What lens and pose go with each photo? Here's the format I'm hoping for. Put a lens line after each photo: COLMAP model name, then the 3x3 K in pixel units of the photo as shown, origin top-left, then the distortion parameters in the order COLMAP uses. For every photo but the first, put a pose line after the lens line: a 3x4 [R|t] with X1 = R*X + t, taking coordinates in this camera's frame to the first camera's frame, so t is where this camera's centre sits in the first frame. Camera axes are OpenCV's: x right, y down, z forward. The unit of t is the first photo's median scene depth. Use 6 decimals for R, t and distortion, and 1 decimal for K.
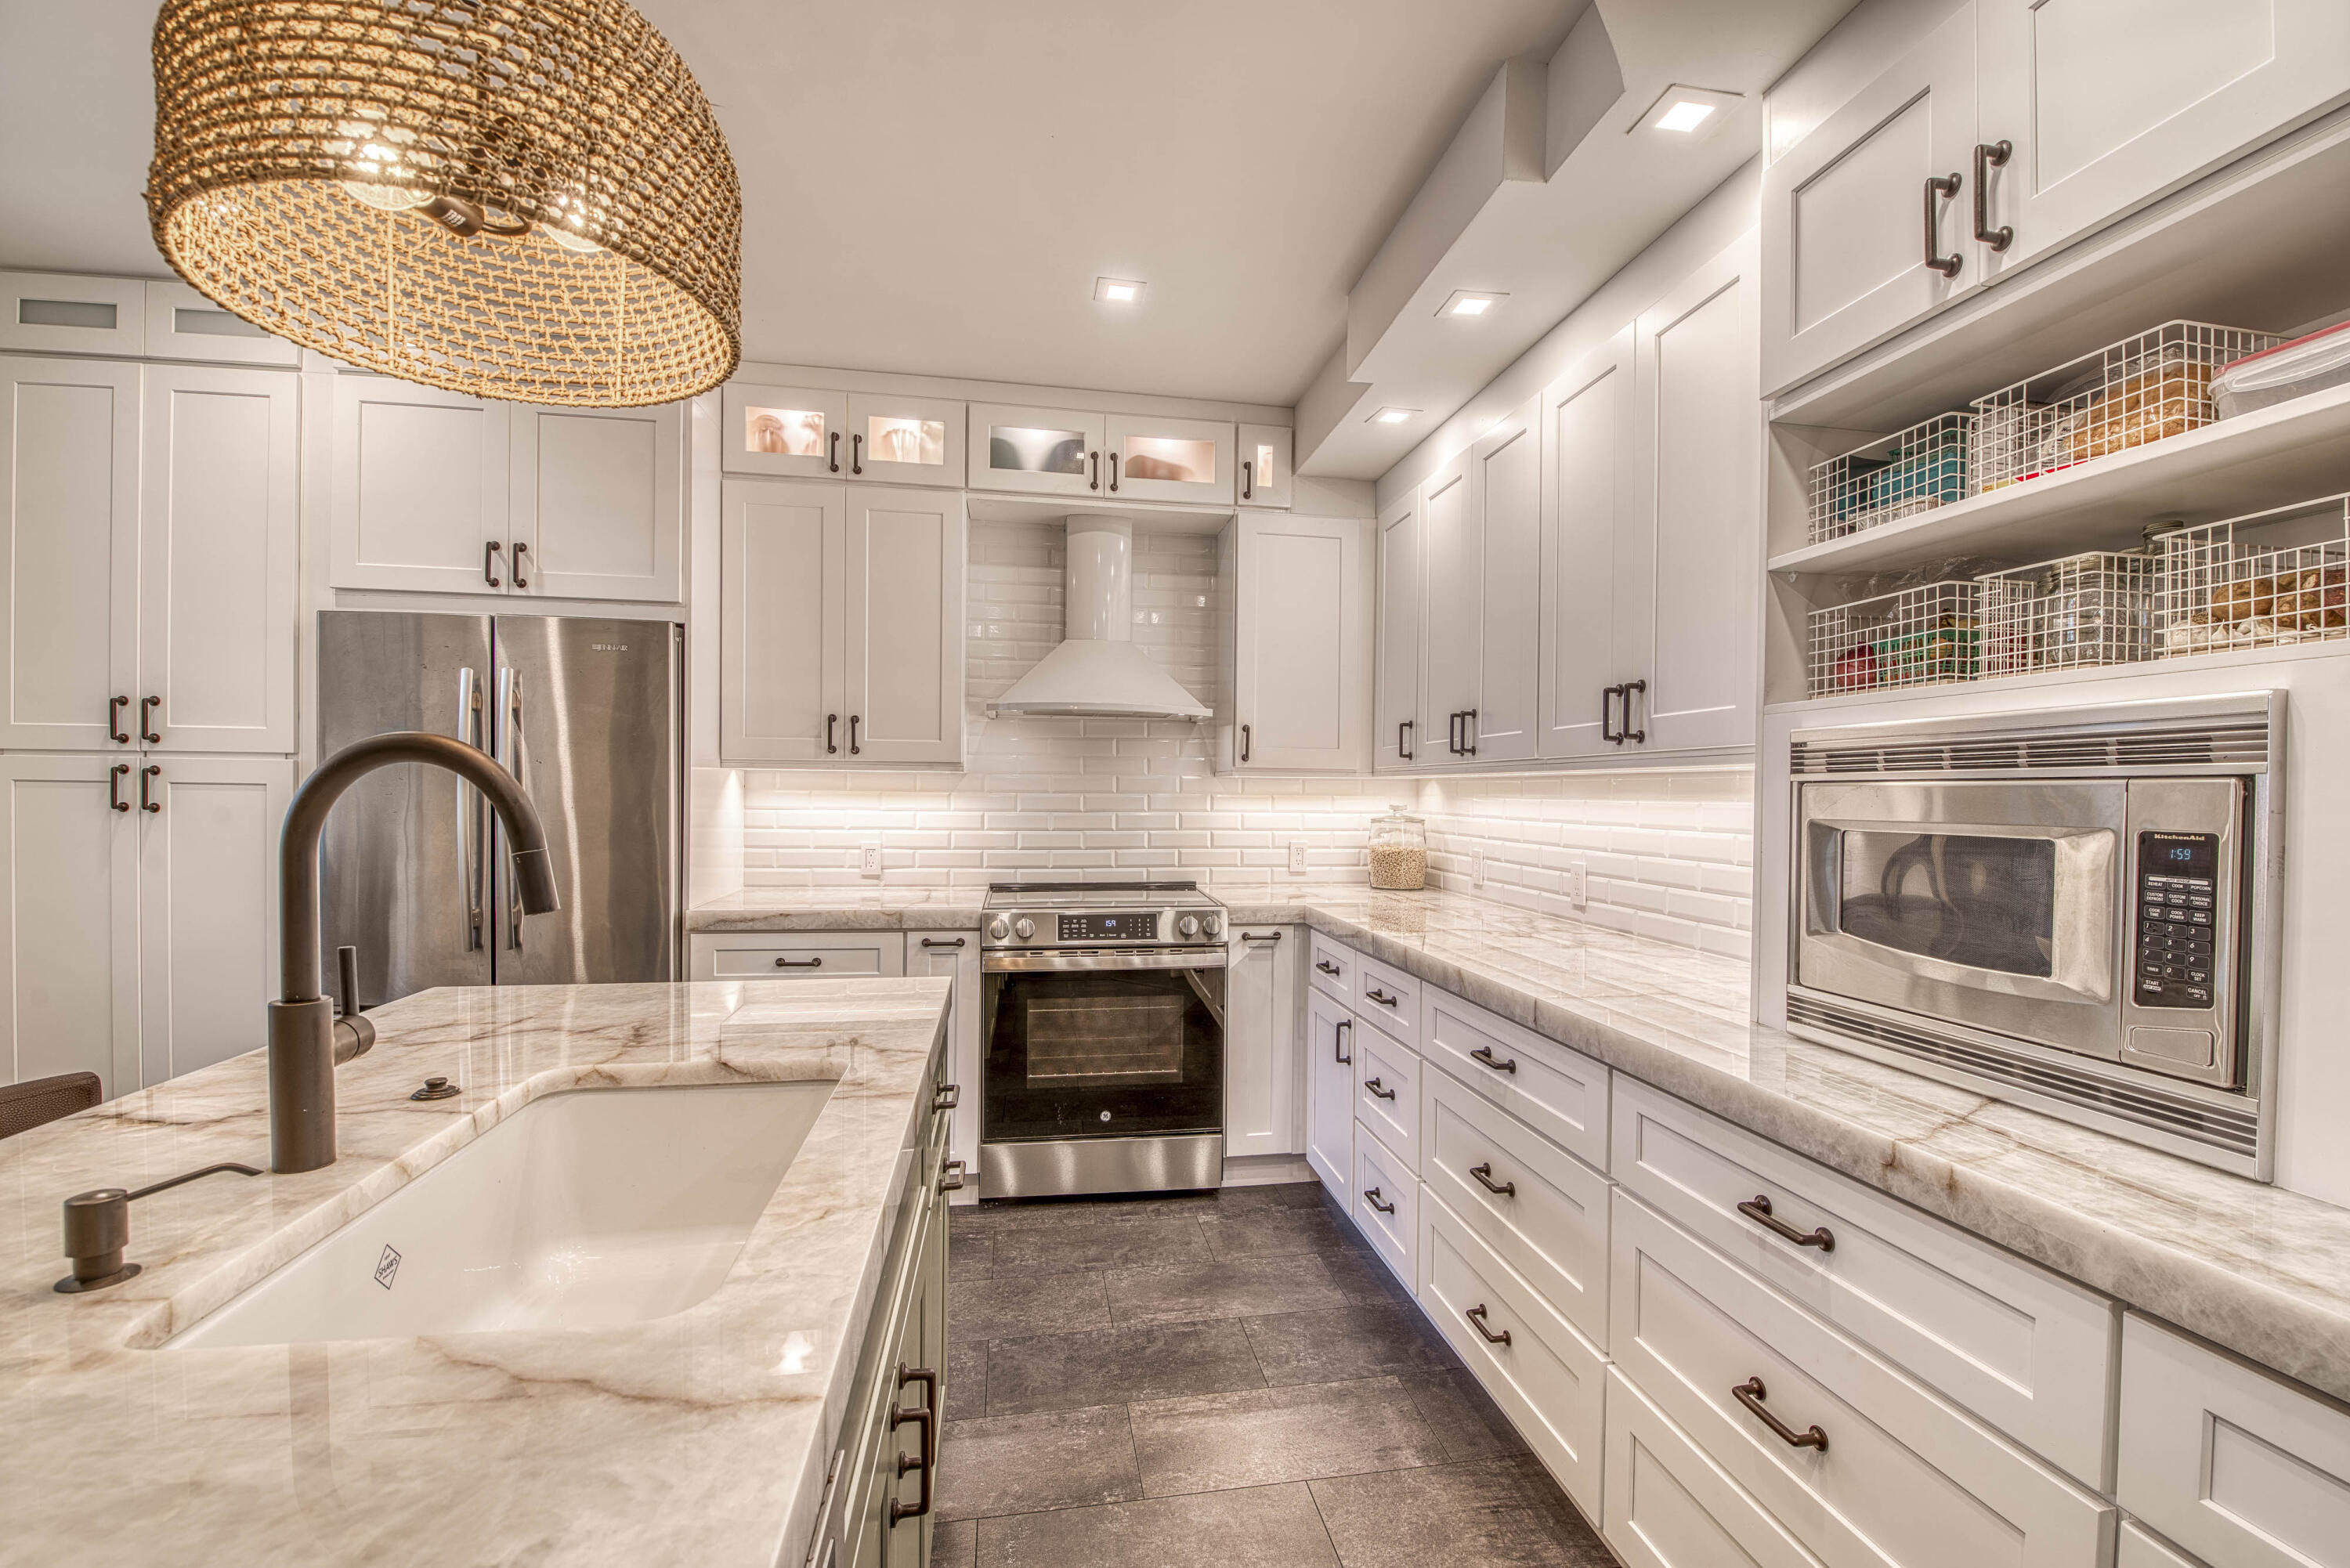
lens RADIAL K [[1011.3, 0, 1201.3], [0, 1011.3, 806.7], [0, 0, 1]] dist [-0.003295, -0.009575]
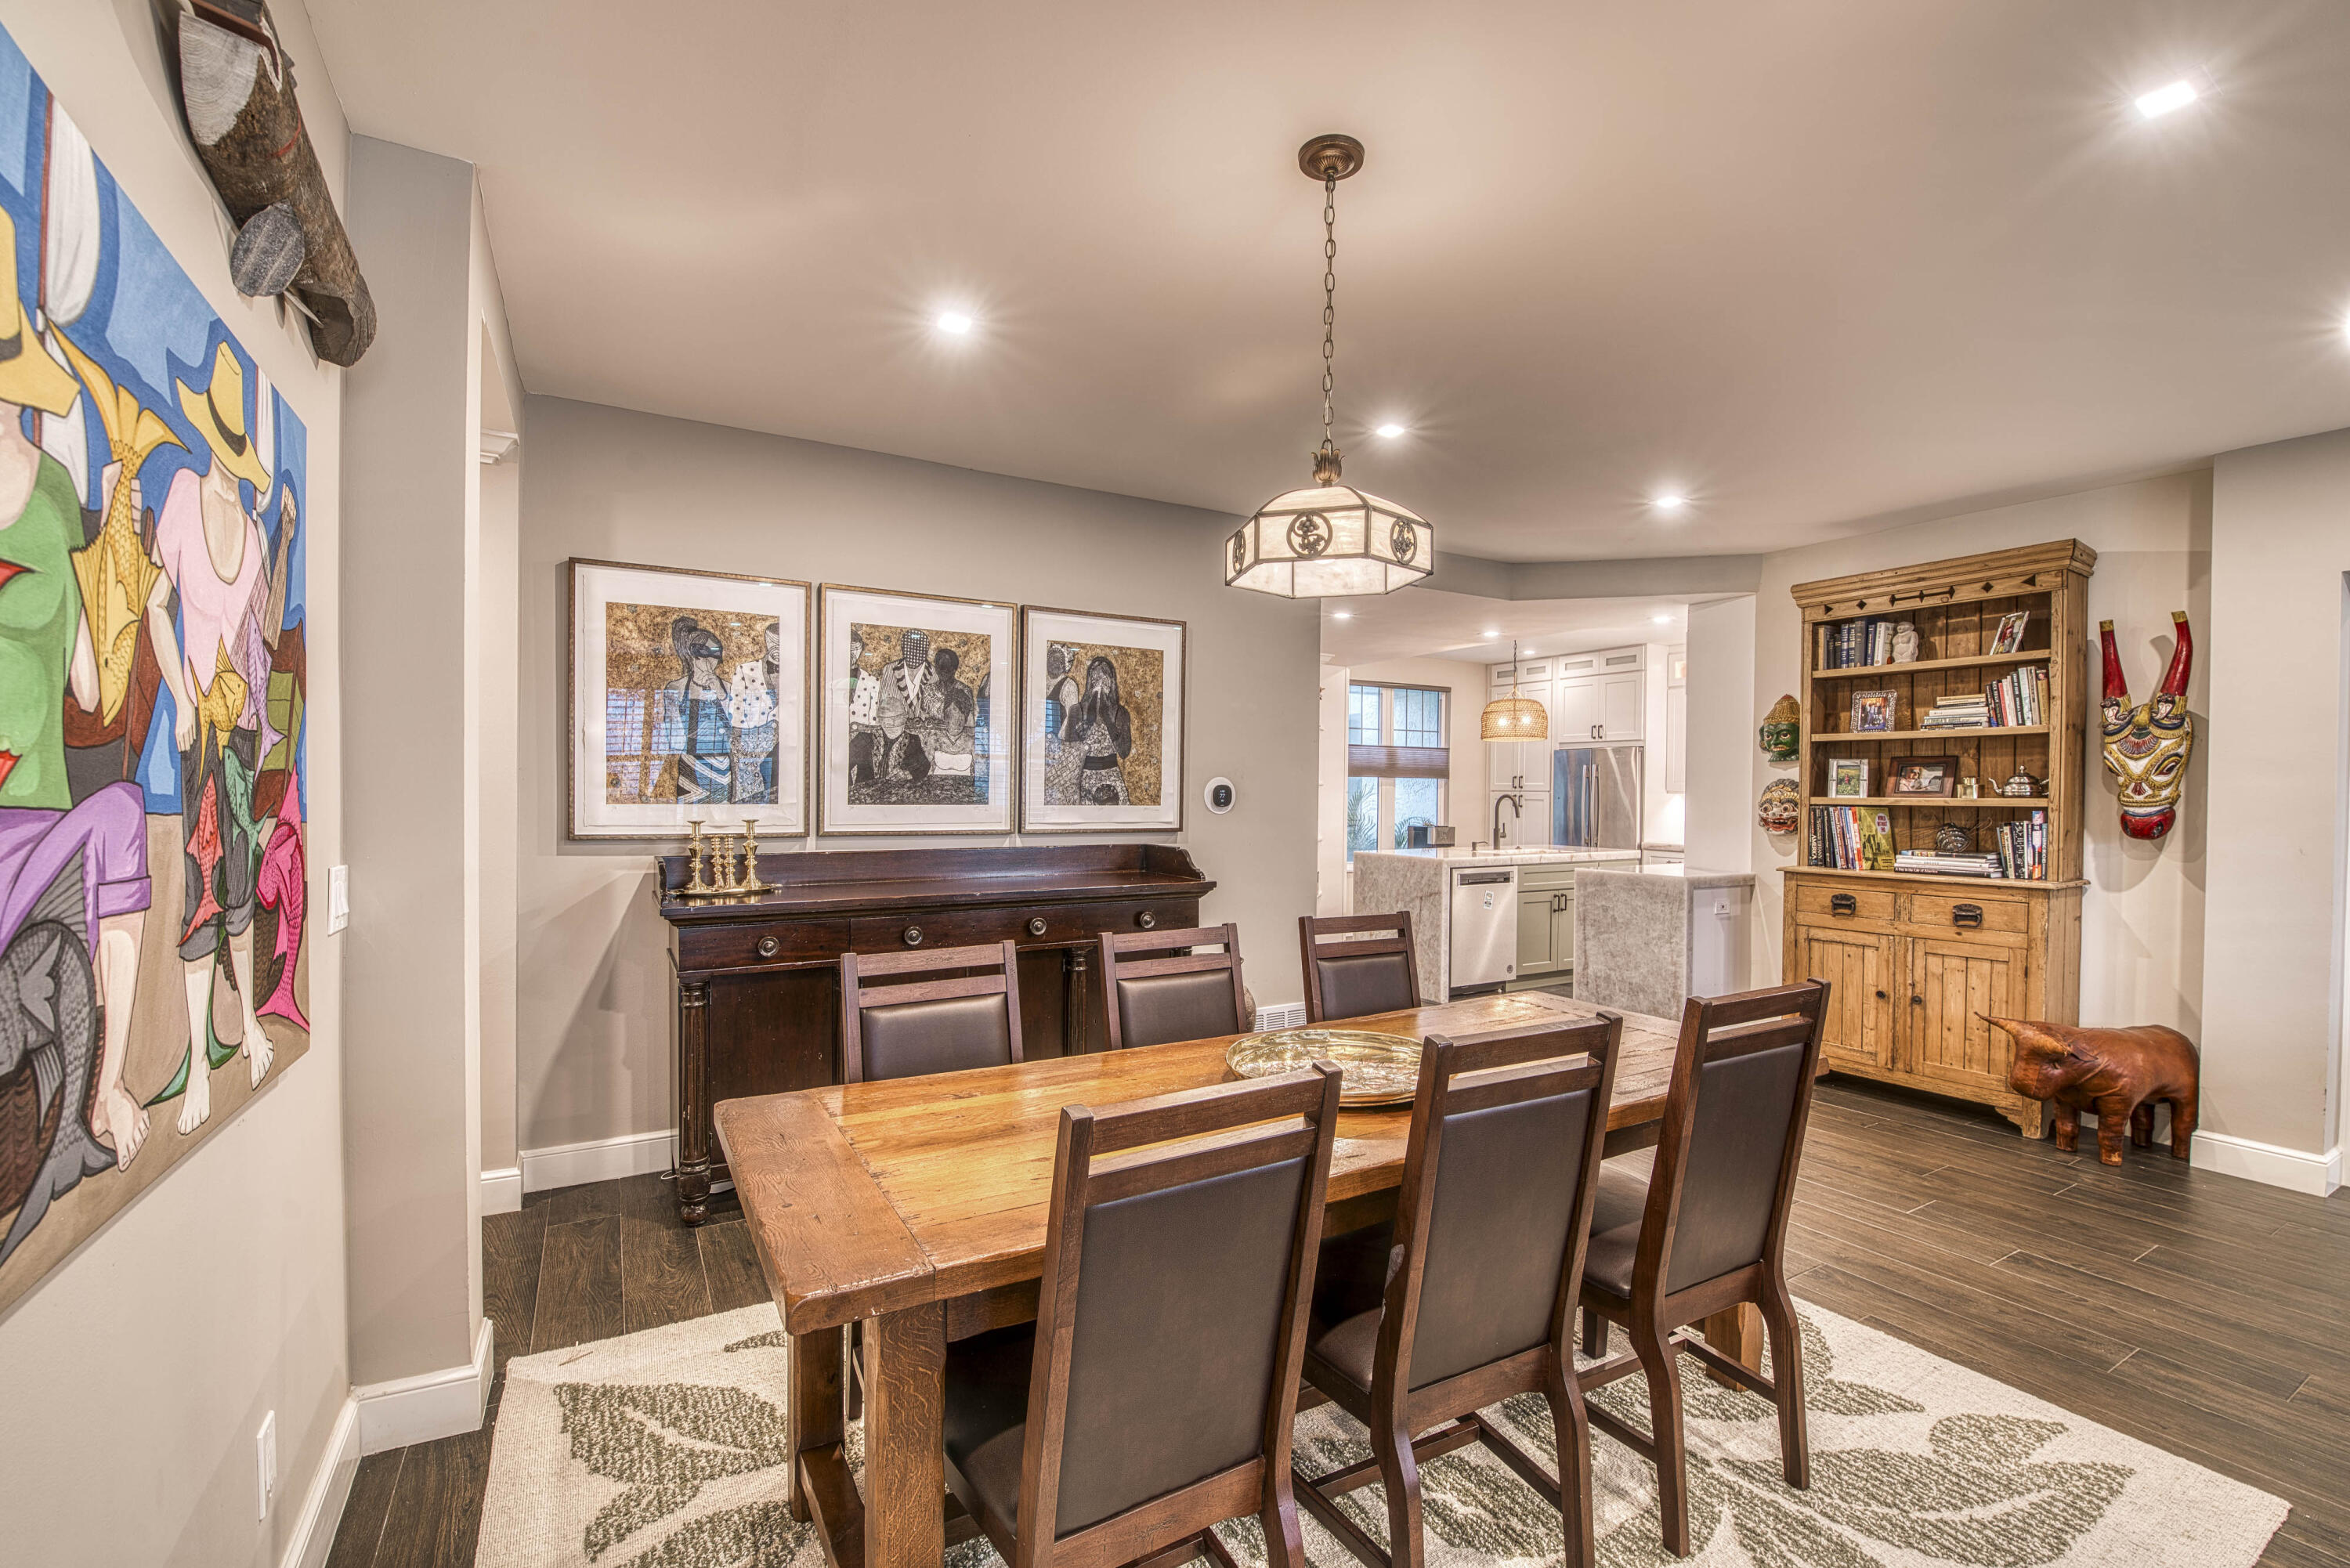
lens RADIAL K [[1011.3, 0, 1201.3], [0, 1011.3, 806.7], [0, 0, 1]] dist [-0.003295, -0.009575]
pose [[0.343895, 0.007618, -0.938977, 1.850052], [-0.018416, 0.999829, 0.001367, 0.017959], [0.938828, 0.016822, 0.343976, -1.257528]]
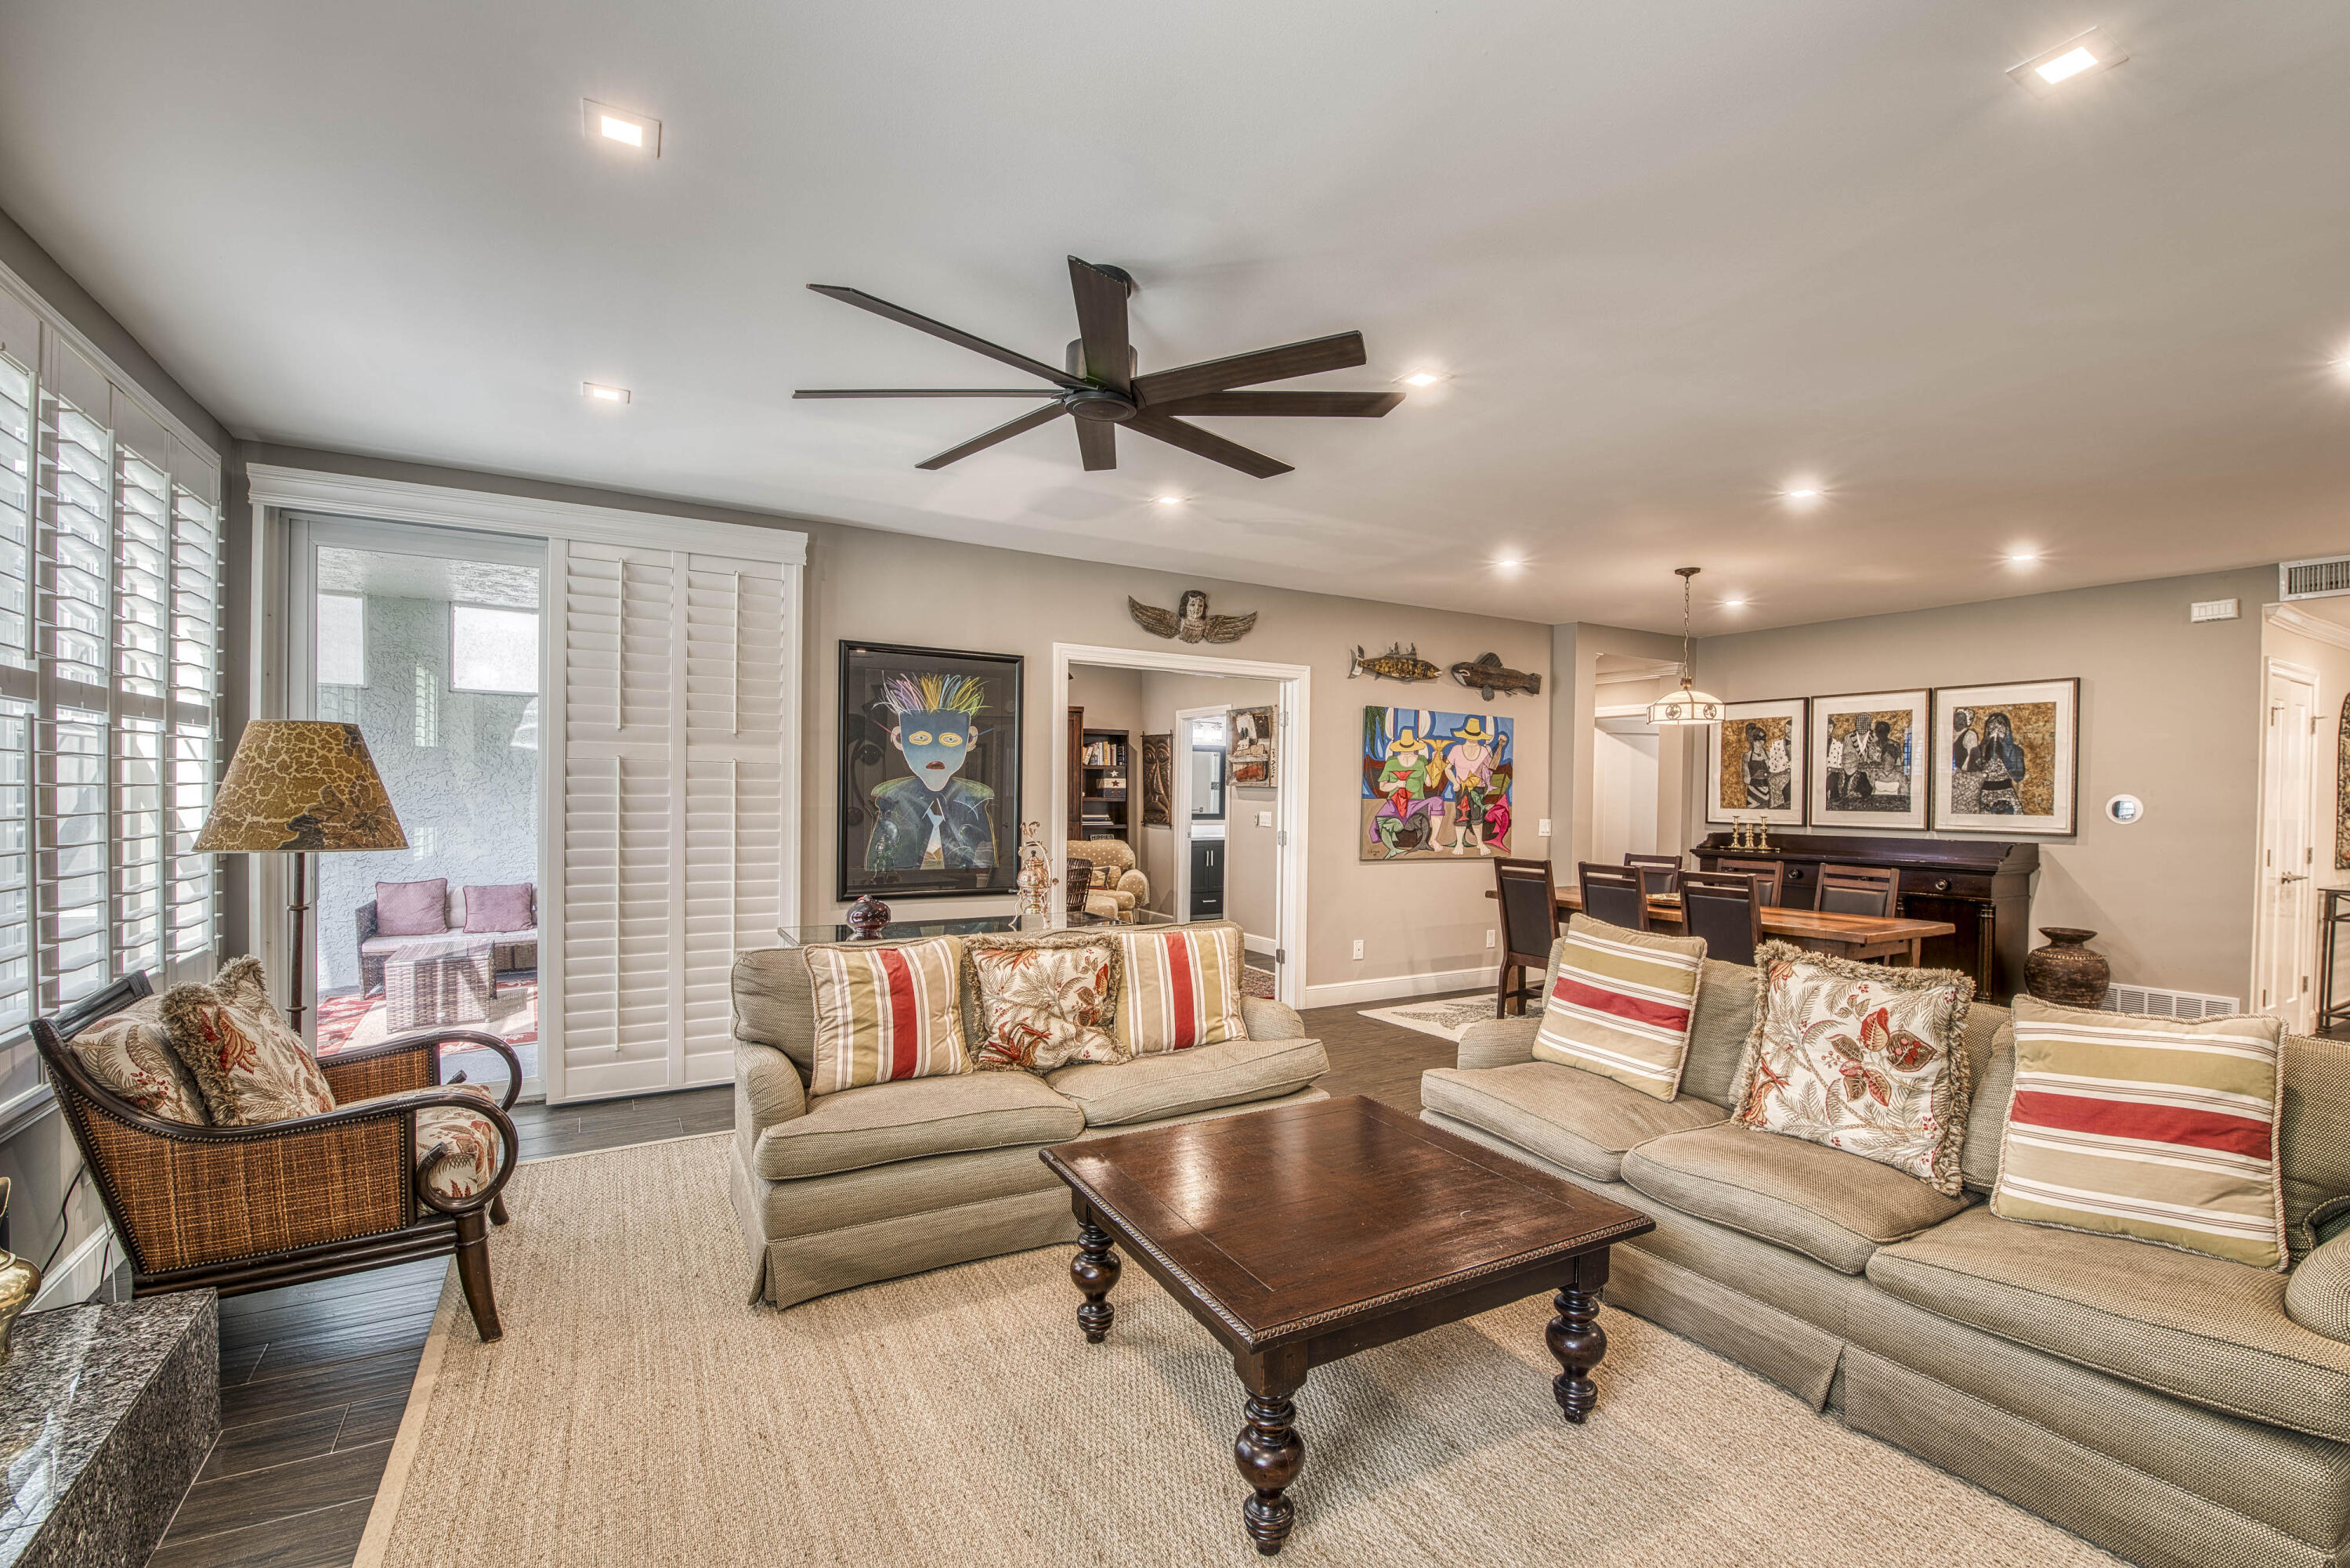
lens RADIAL K [[1011.3, 0, 1201.3], [0, 1011.3, 806.7], [0, 0, 1]] dist [-0.003295, -0.009575]
pose [[-0.936015, -0.019154, -0.351440, 2.748528], [-0.028534, 0.999361, 0.021529, 0.006295], [0.350803, 0.030179, -0.935963, 0.518827]]
